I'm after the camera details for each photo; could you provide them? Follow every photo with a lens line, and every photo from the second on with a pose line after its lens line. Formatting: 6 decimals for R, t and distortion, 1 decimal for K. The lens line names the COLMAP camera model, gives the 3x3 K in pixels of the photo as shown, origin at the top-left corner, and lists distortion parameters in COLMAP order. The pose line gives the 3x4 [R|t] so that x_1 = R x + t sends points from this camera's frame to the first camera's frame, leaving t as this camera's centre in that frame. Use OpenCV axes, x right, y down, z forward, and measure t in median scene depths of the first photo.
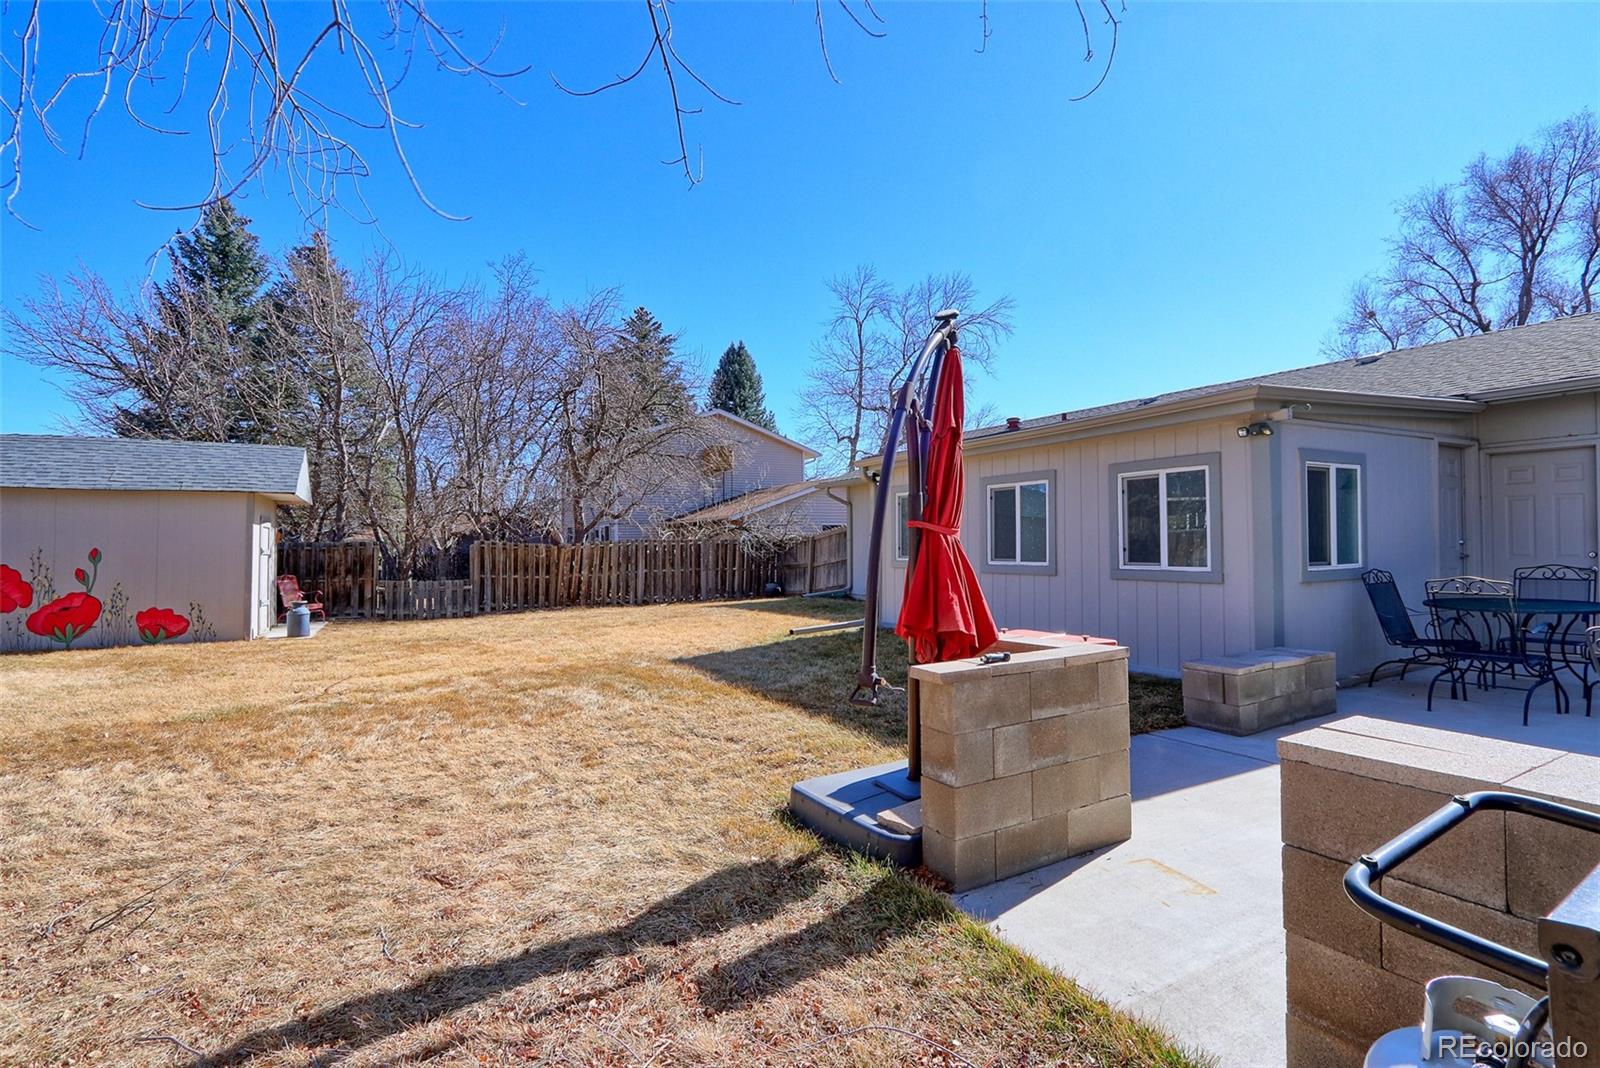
lens RADIAL K [[732.8, 0, 800.0], [0, 732.8, 534.0], [0, 0, 1]] dist [-0.013314, 0.000335]
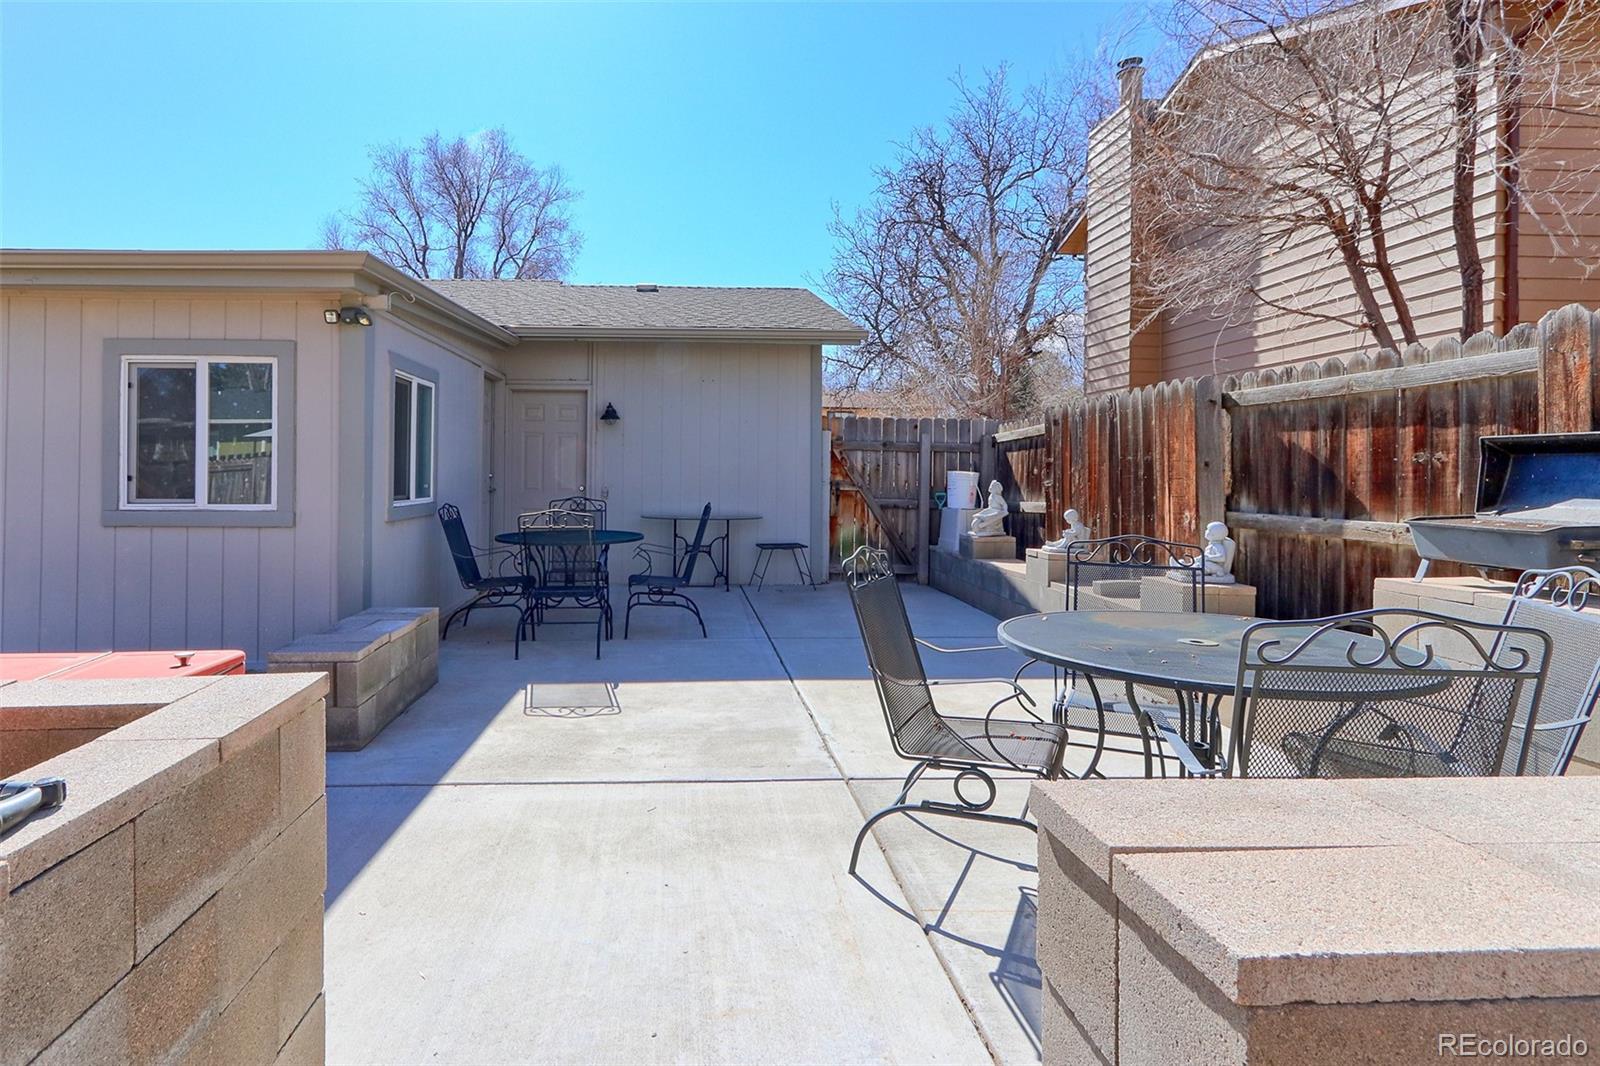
lens RADIAL K [[786.8, 0, 661.2], [0, 786.8, 481.5], [0, 0, 1]] dist [-0.016395, 0.000925]
pose [[0.445745, 0.010225, 0.895102, 0.051795], [-0.021379, 0.999771, -0.000774, 0.015328], [-0.894905, -0.018791, 0.445862, 0.314128]]
